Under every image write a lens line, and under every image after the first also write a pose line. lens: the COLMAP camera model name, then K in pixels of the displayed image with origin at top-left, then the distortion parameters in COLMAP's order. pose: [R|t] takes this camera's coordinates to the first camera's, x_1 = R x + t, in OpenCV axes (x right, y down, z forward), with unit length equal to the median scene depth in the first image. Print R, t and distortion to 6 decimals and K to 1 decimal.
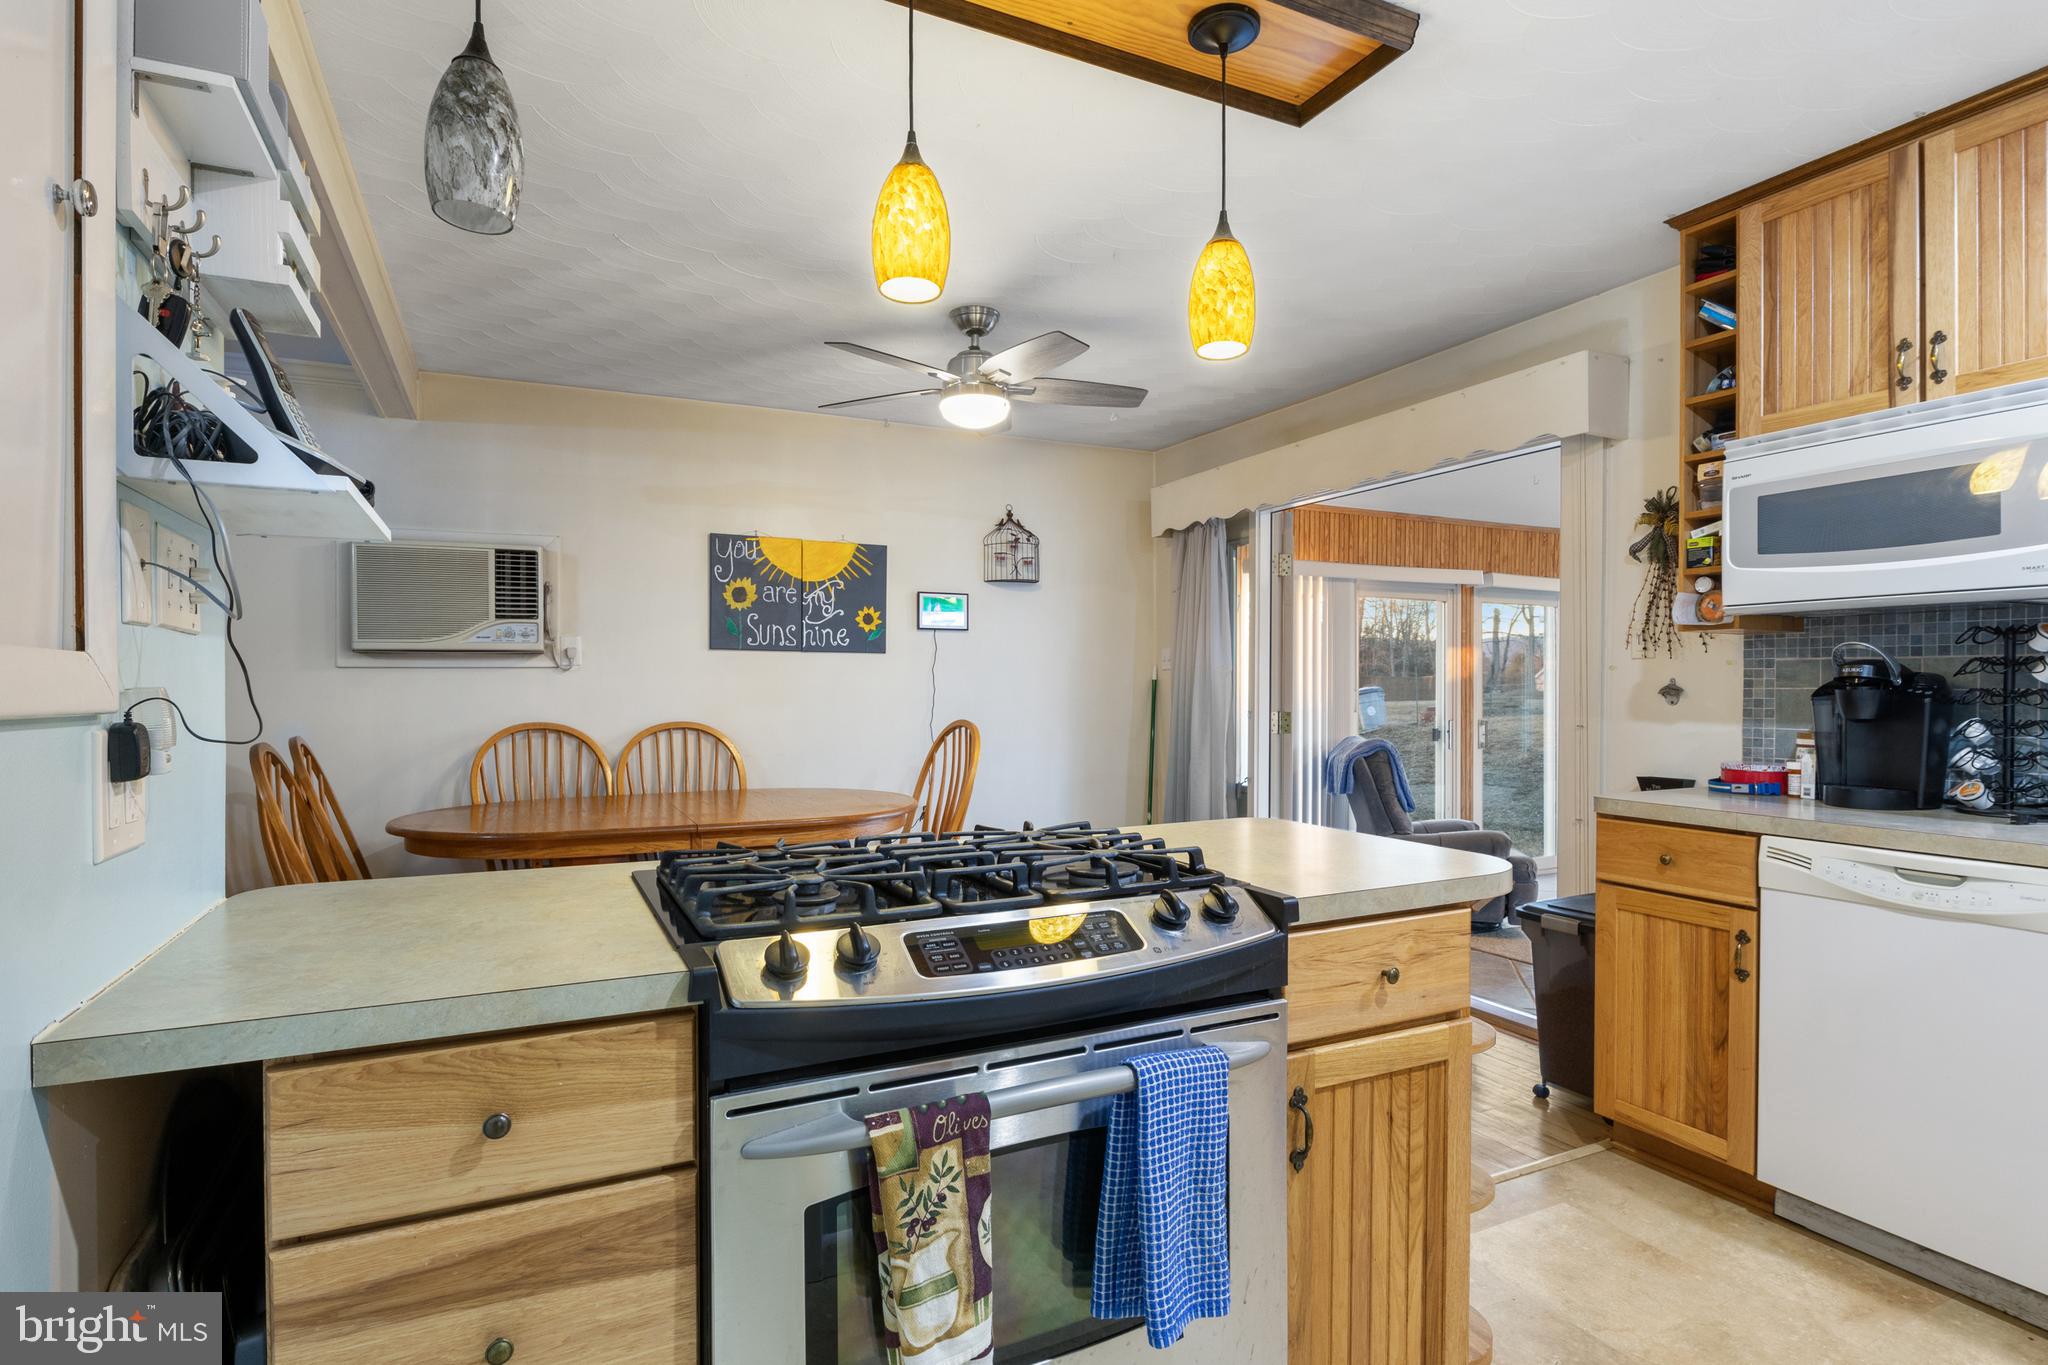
lens RADIAL K [[1028.7, 0, 1012.0], [0, 1028.7, 693.8], [0, 0, 1]] dist [-0.005891, -0.000817]
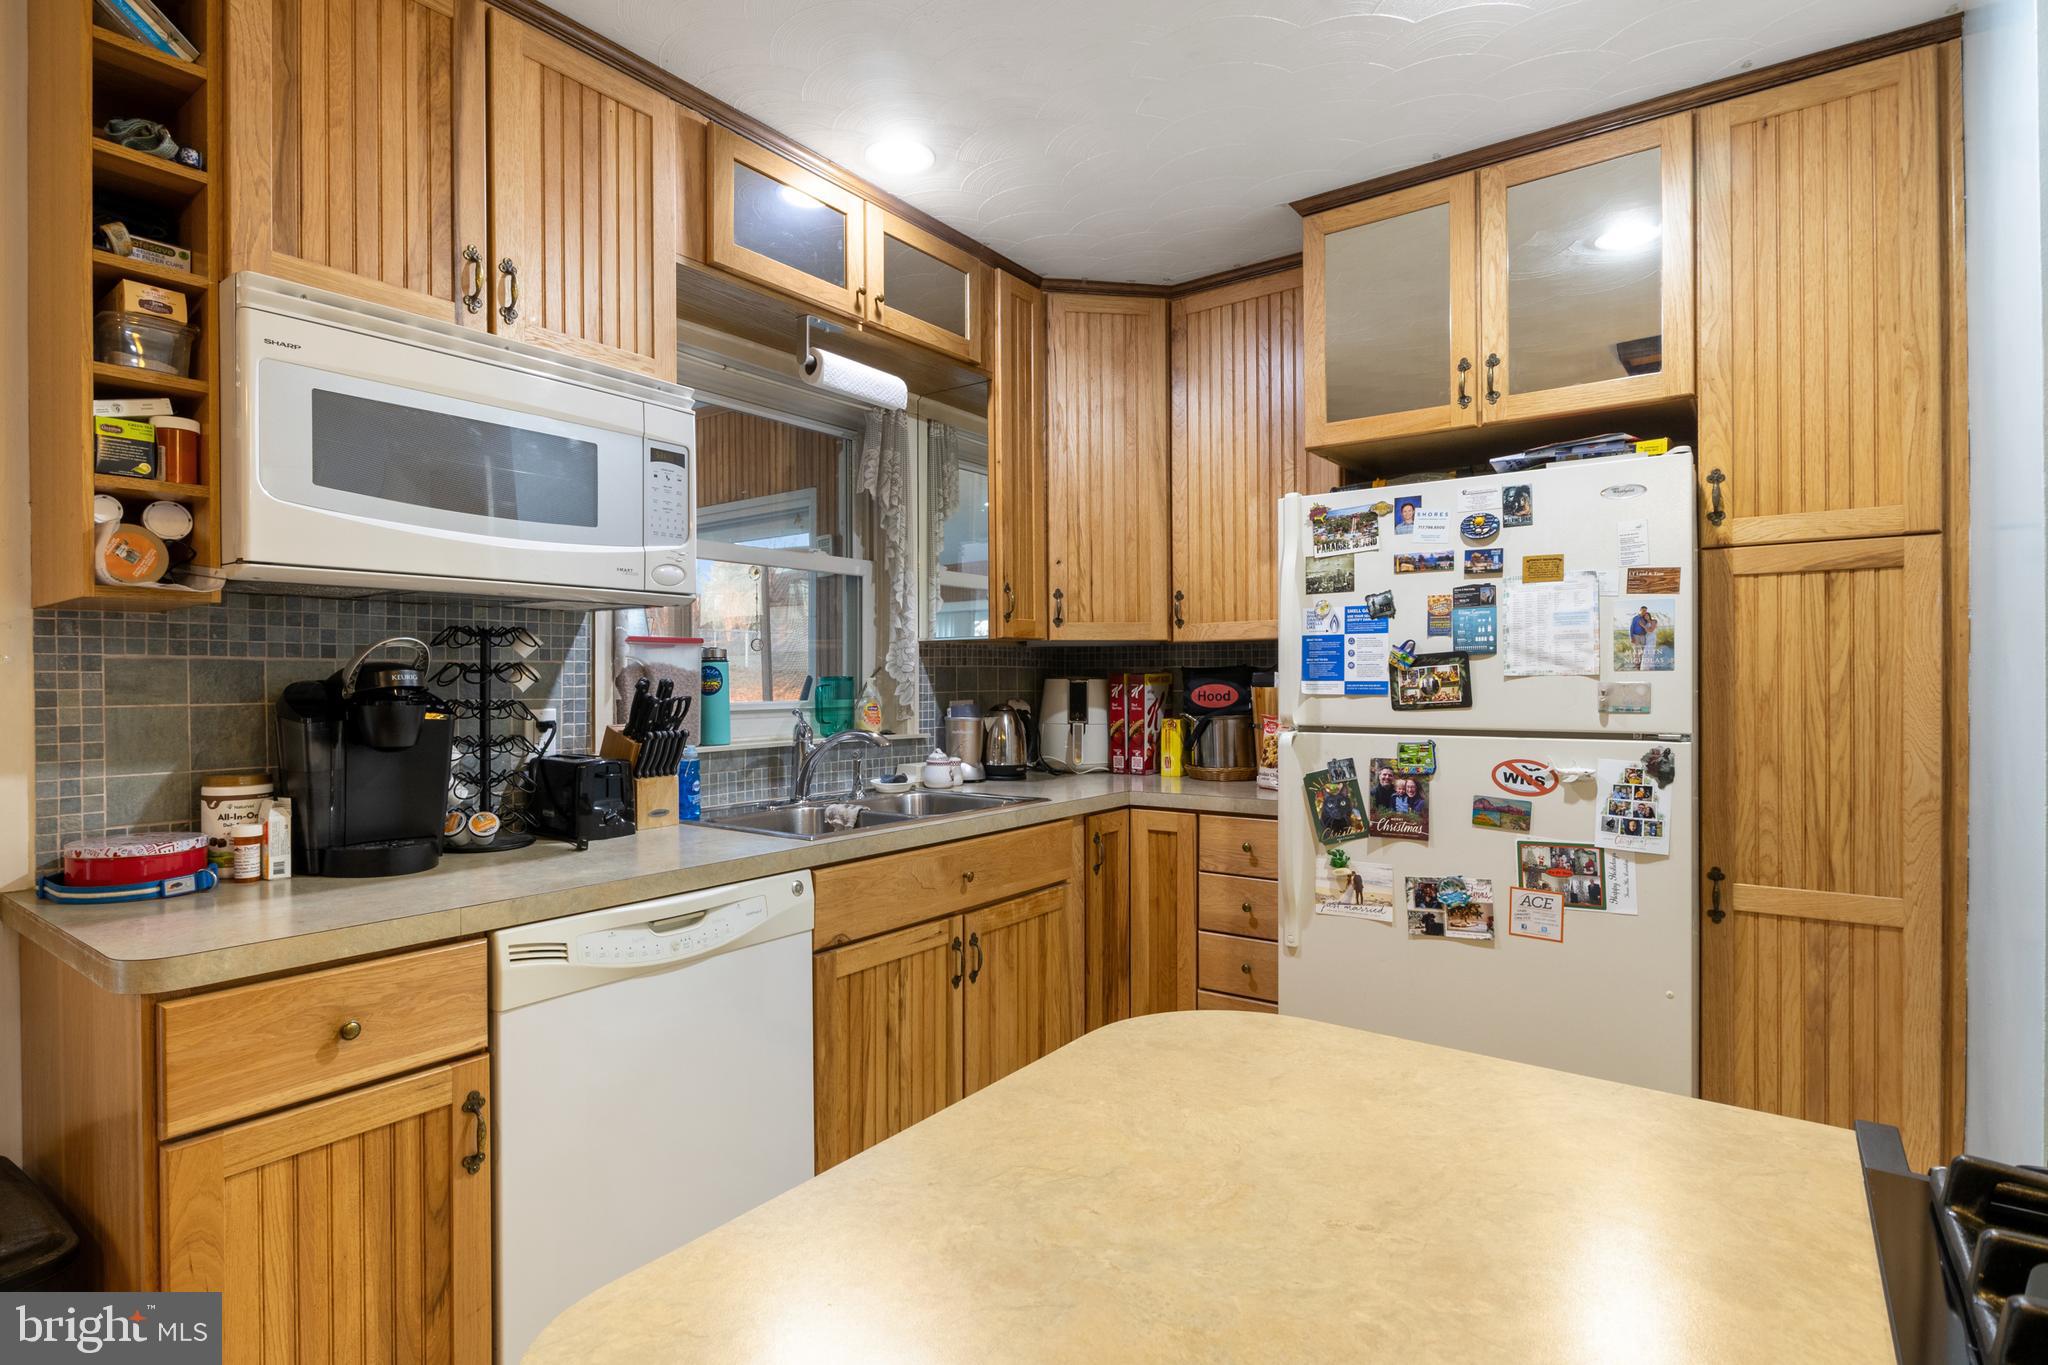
lens RADIAL K [[1028.7, 0, 1009.5], [0, 1028.7, 682.8], [0, 0, 1]] dist [-0.005891, -0.000817]
pose [[-0.461211, -0.001626, 0.887289, 0.002350], [0.011952, 0.999896, 0.008045, -0.017746], [-0.887210, 0.014316, -0.461143, 0.835766]]
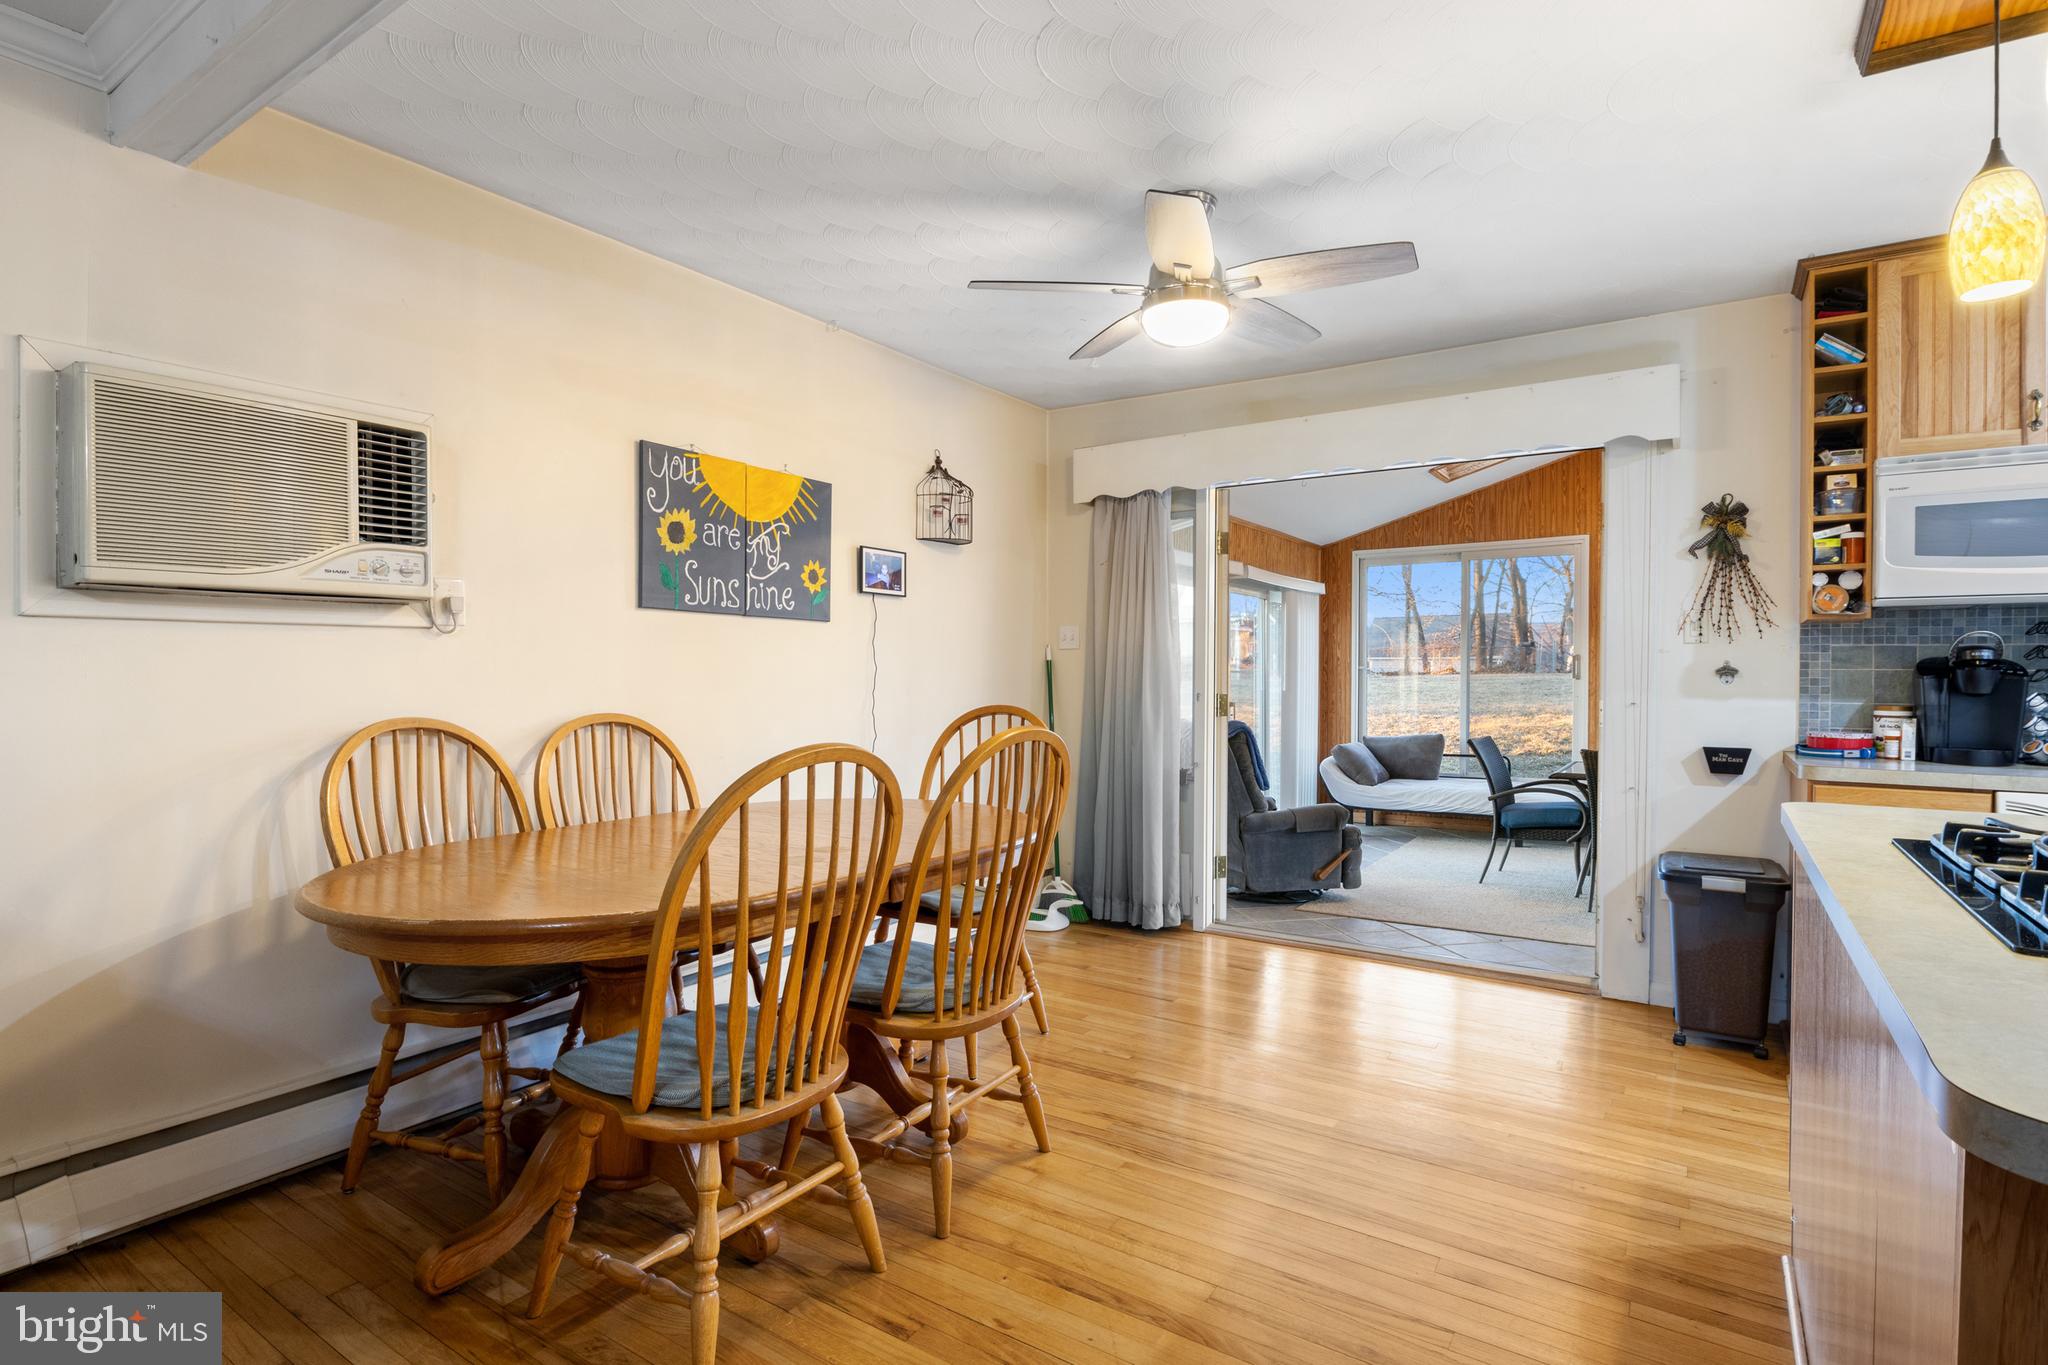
lens RADIAL K [[1028.7, 0, 1013.8], [0, 1028.7, 682.1], [0, 0, 1]] dist [-0.005891, -0.000817]
pose [[0.863829, -0.000265, 0.503785, -0.702158], [-0.000902, 0.999997, 0.002074, 0.008008], [-0.503784, -0.002246, 0.863827, 0.457954]]
